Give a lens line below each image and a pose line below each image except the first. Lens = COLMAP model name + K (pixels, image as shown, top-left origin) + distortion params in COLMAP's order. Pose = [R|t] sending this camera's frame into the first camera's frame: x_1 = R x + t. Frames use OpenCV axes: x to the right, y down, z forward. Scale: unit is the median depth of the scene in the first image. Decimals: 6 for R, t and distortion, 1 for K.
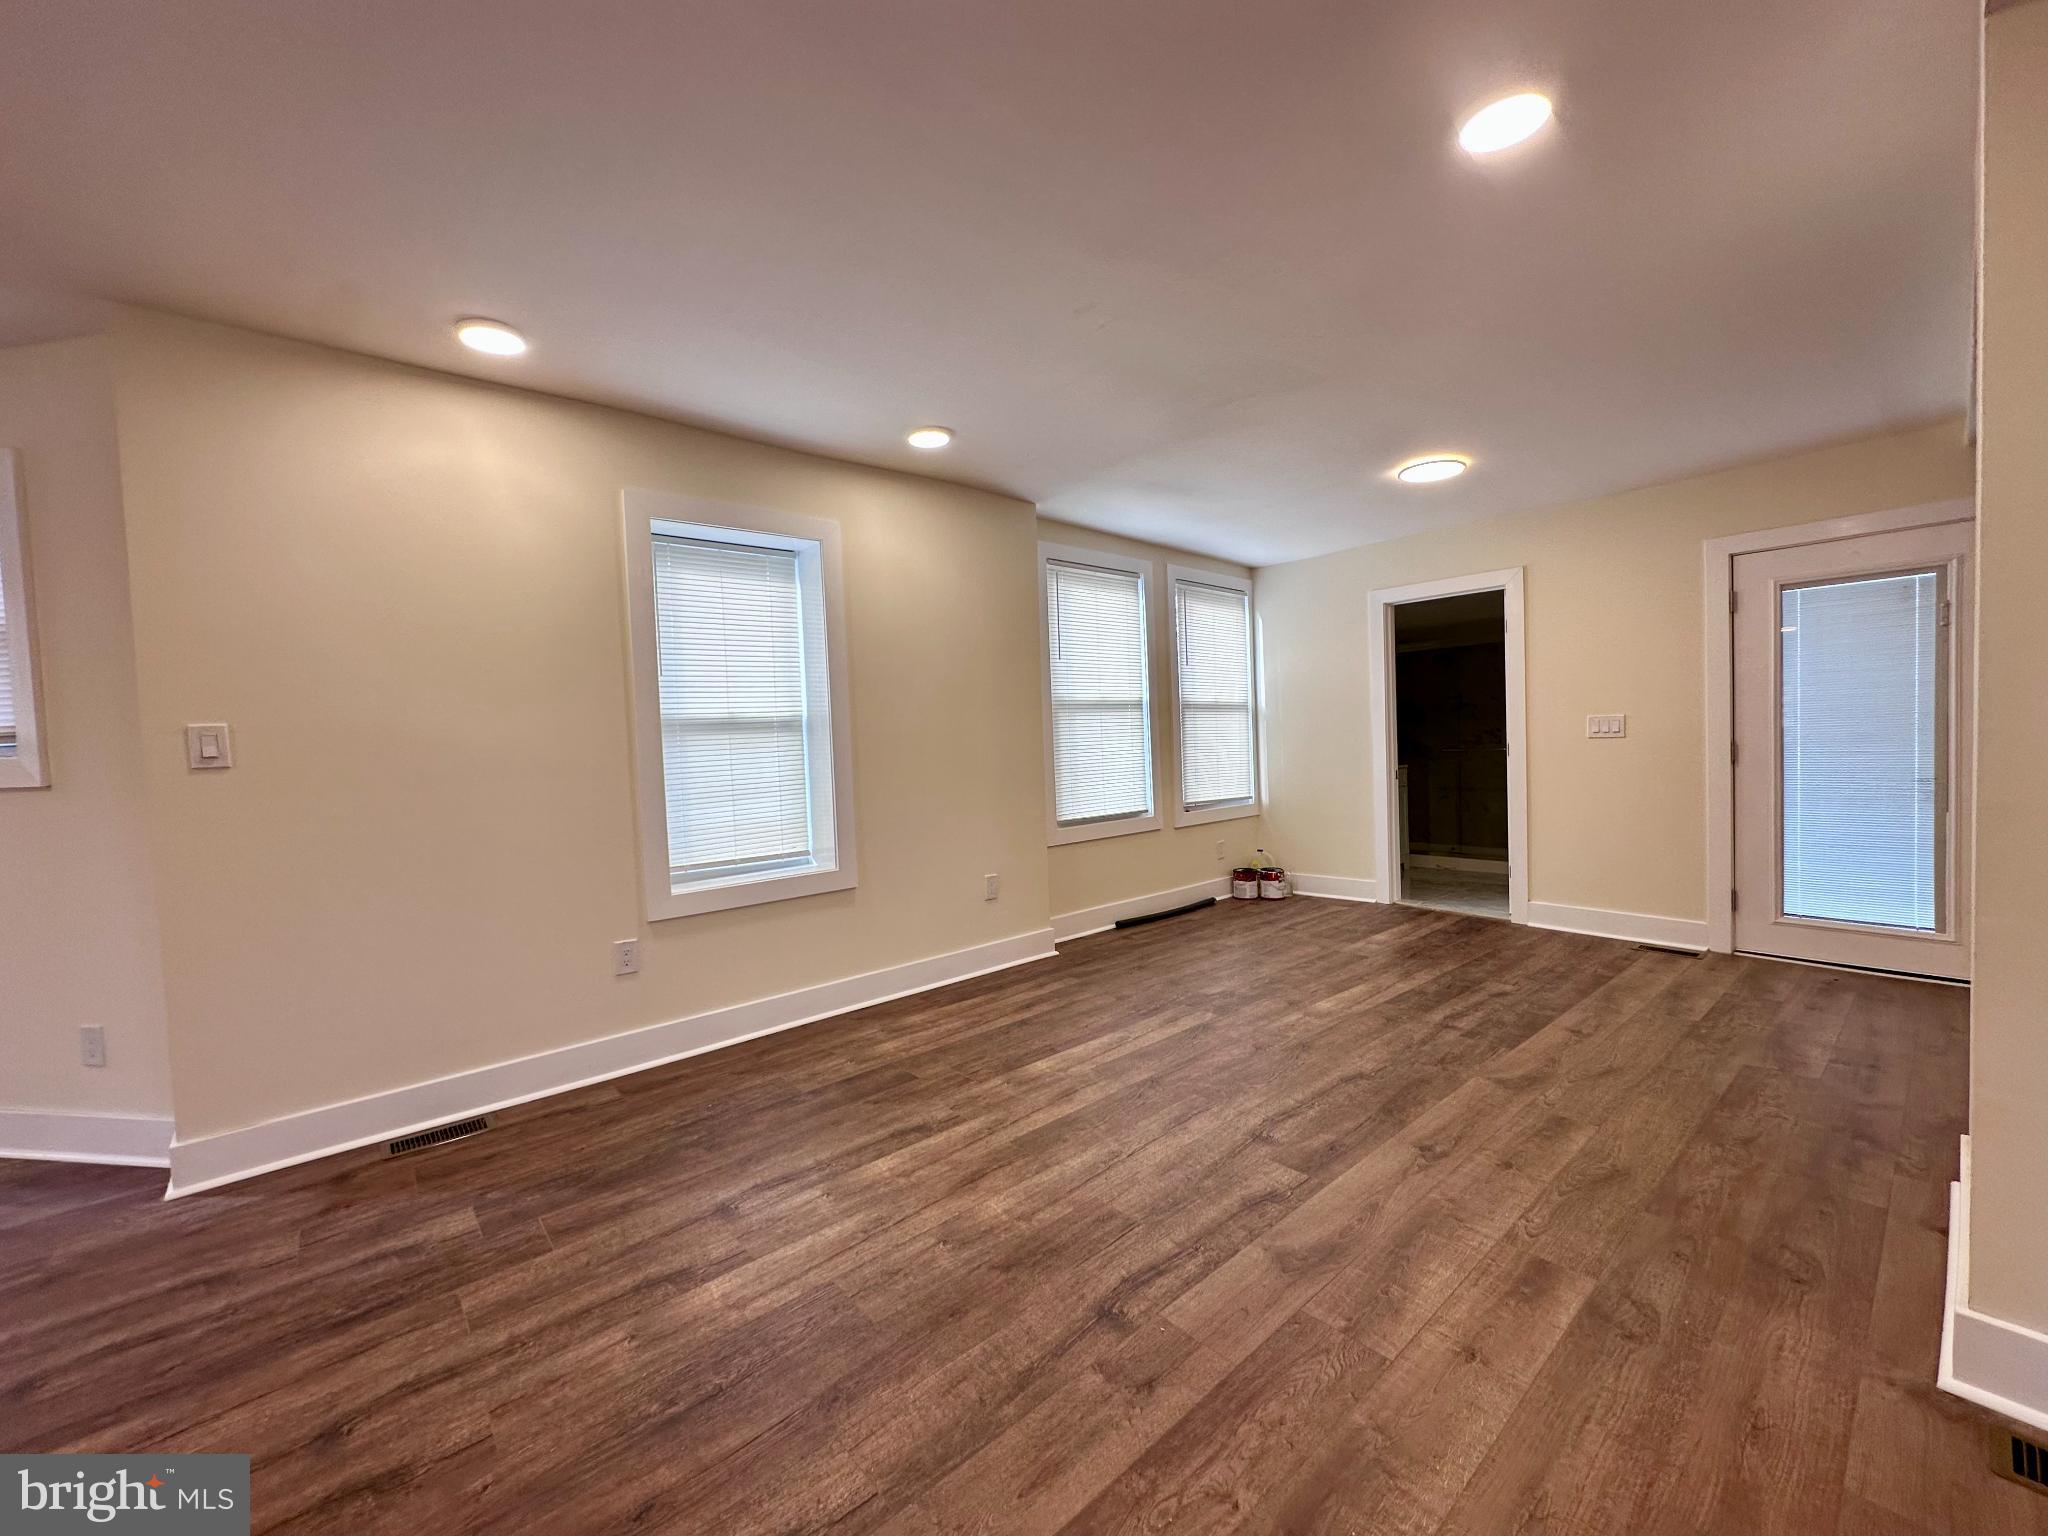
lens RADIAL K [[813.0, 0, 1026.7], [0, 813.0, 767.9], [0, 0, 1]] dist [-0.001069, 0.000275]
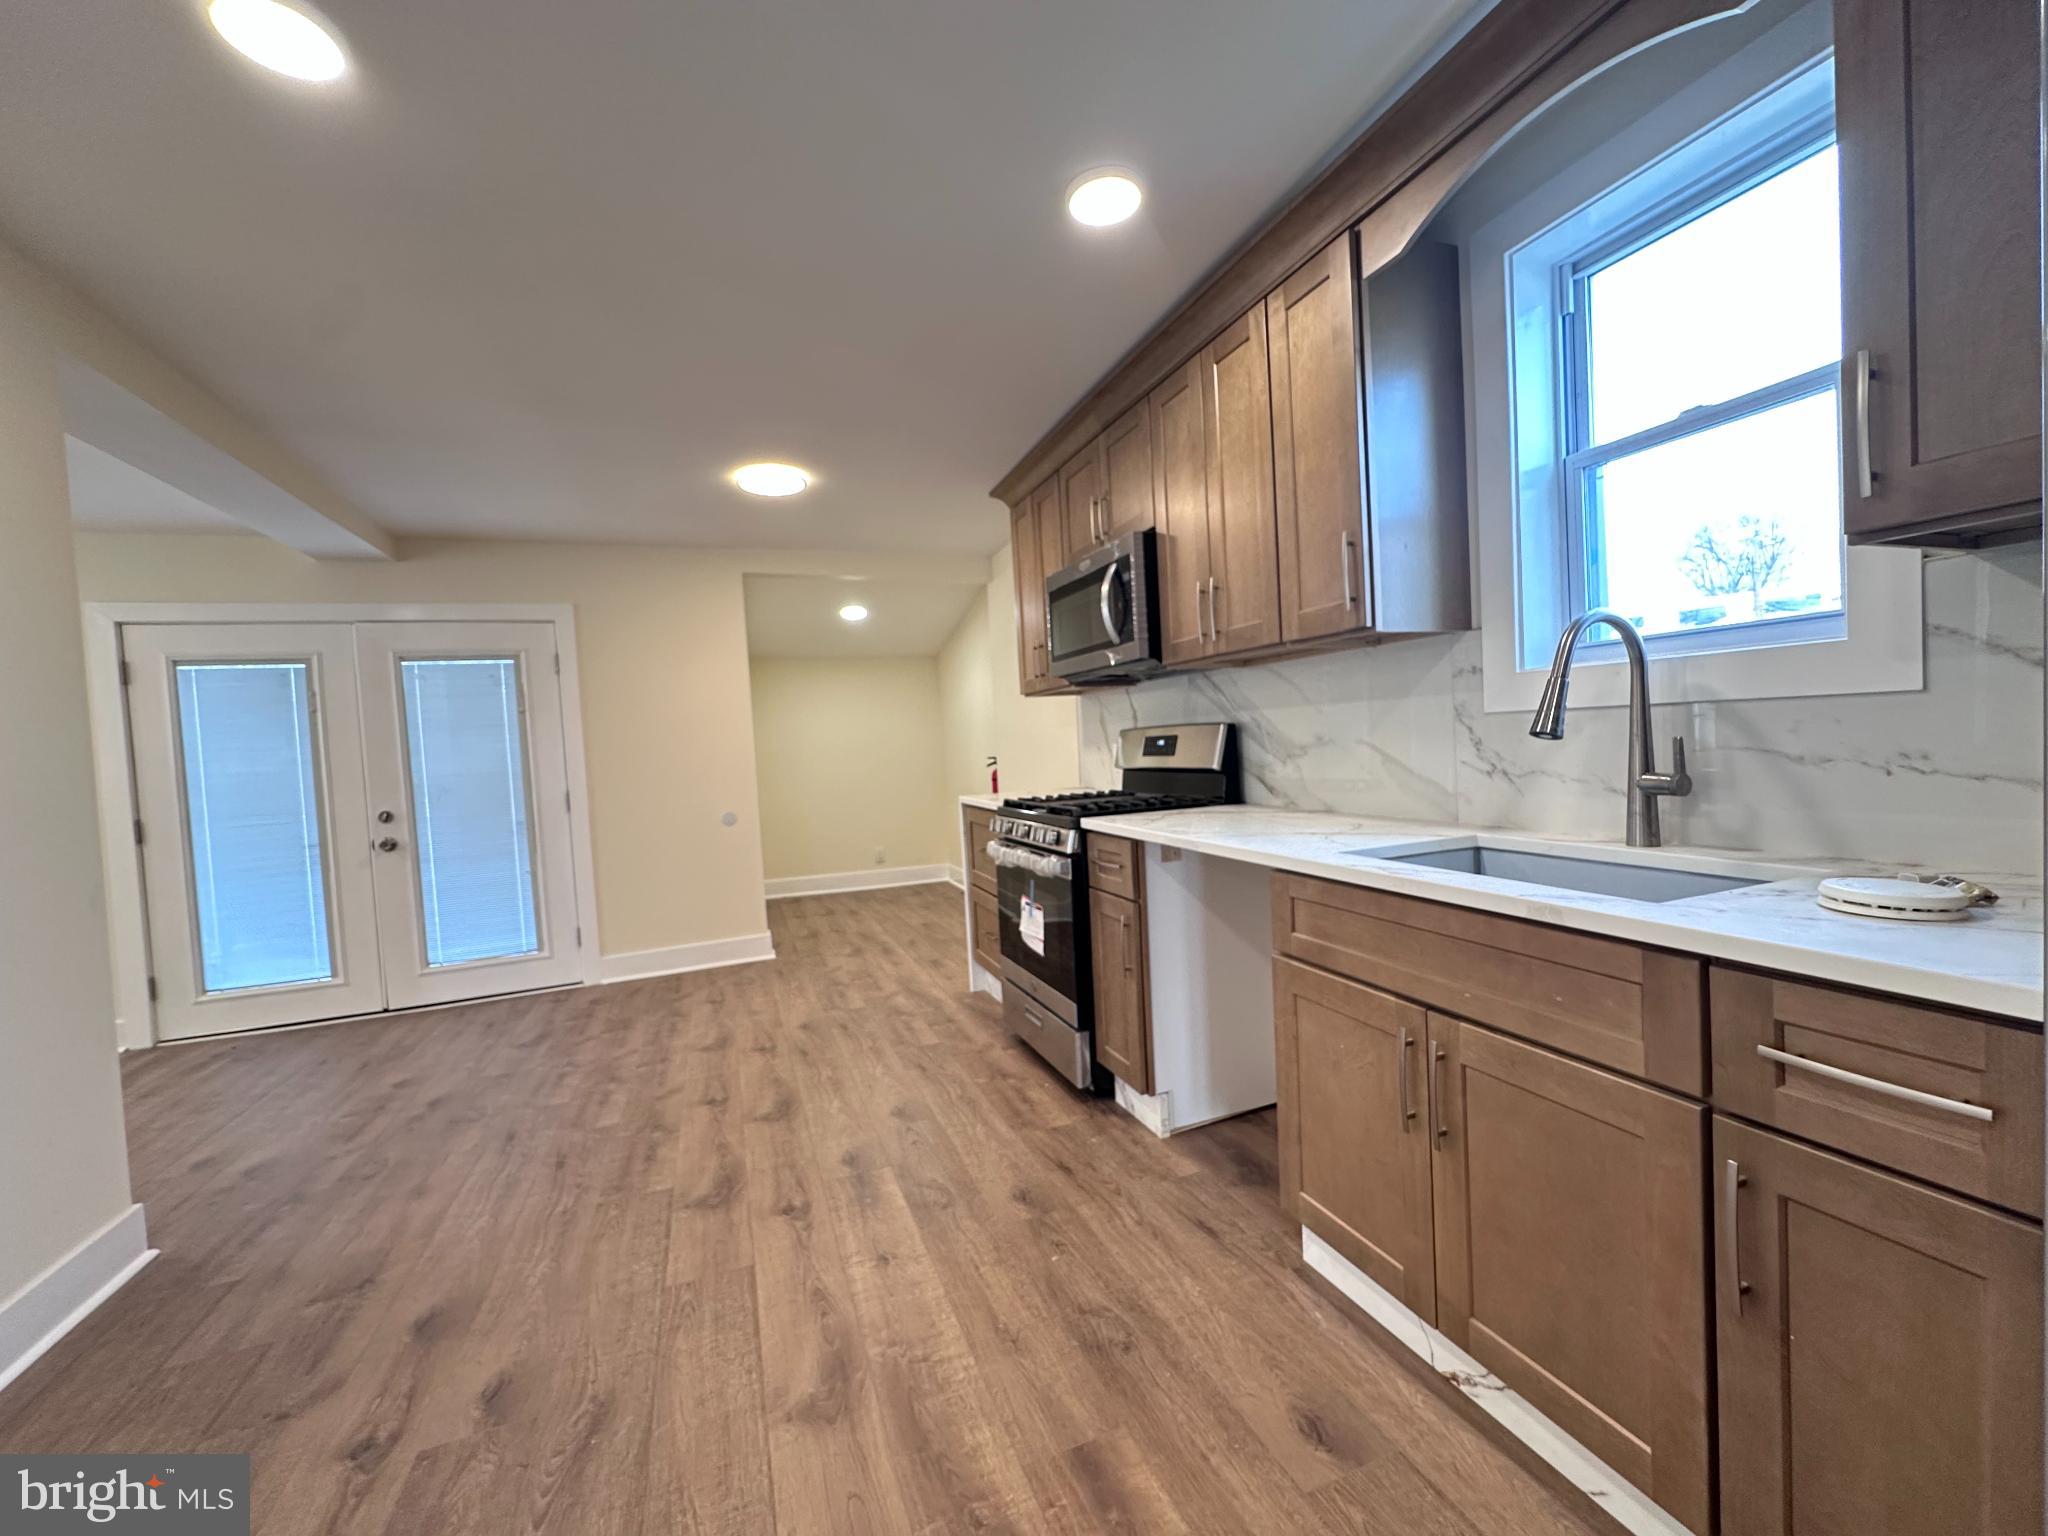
lens RADIAL K [[817.7, 0, 1027.8], [0, 817.7, 768.7], [0, 0, 1]] dist [-0.002984, 0.000247]
pose [[0.340547, -0.013527, 0.940130, 0.455060], [0.075655, 0.997049, -0.013059, -0.002659], [-0.937179, 0.075573, 0.340566, -0.395451]]
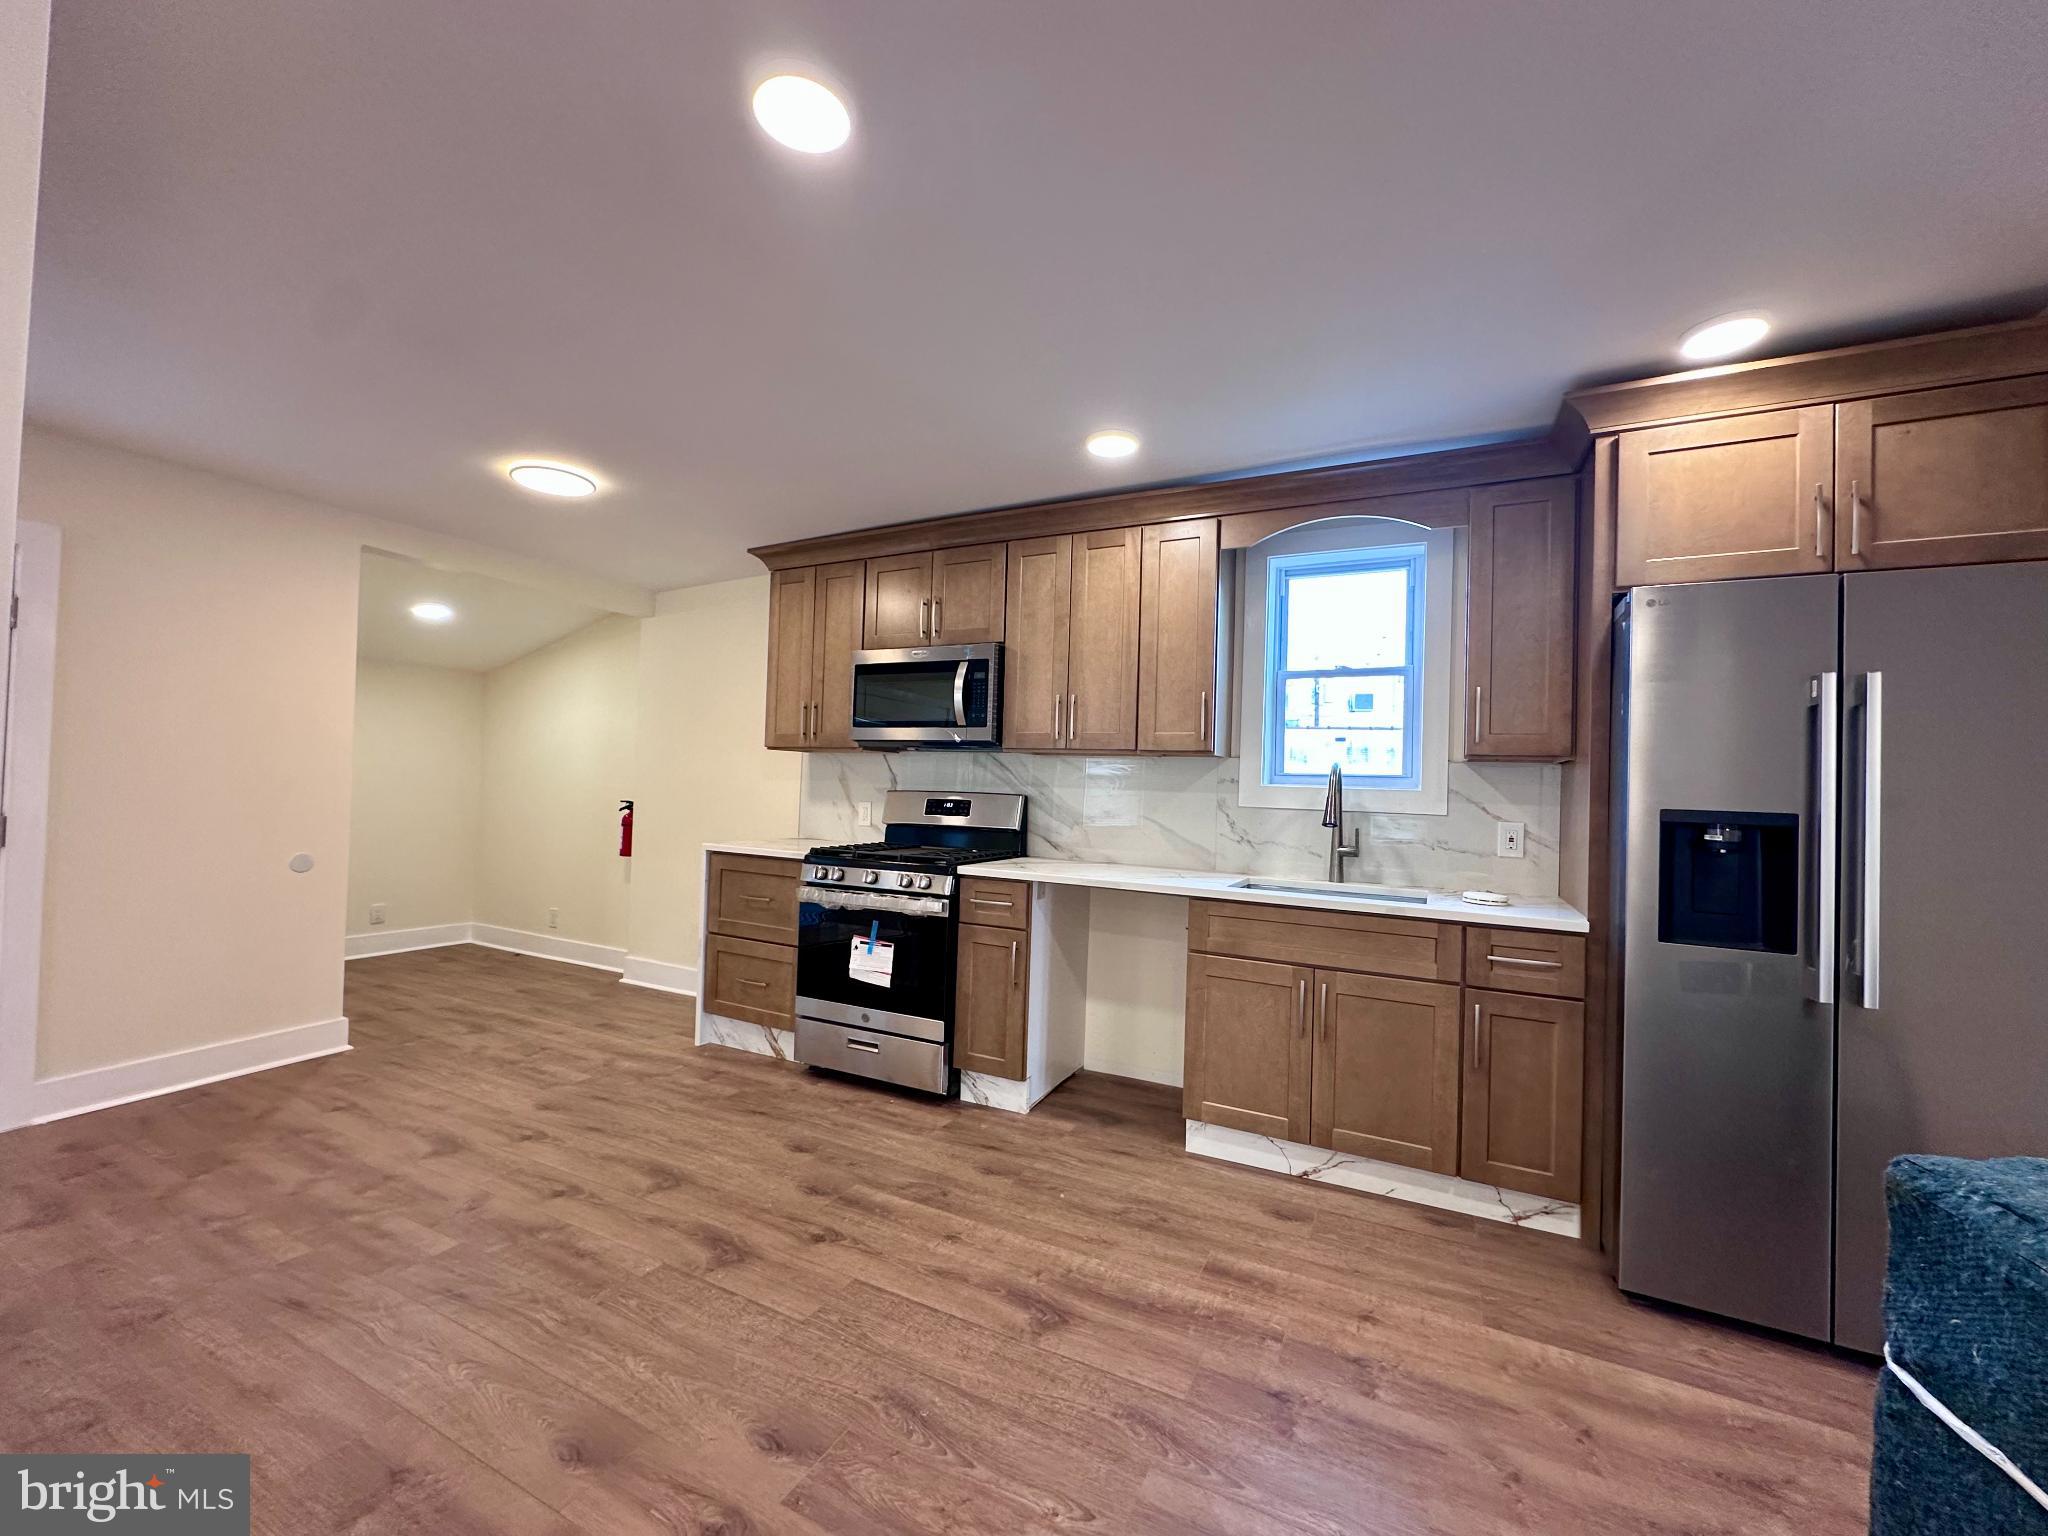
lens RADIAL K [[813.0, 0, 1026.7], [0, 813.0, 767.9], [0, 0, 1]] dist [-0.001069, 0.000275]
pose [[-0.381615, 0.046248, 0.923164, 0.269561], [0.018331, 0.998930, -0.042466, -0.038826], [-0.924140, 0.000716, -0.382054, 0.178420]]
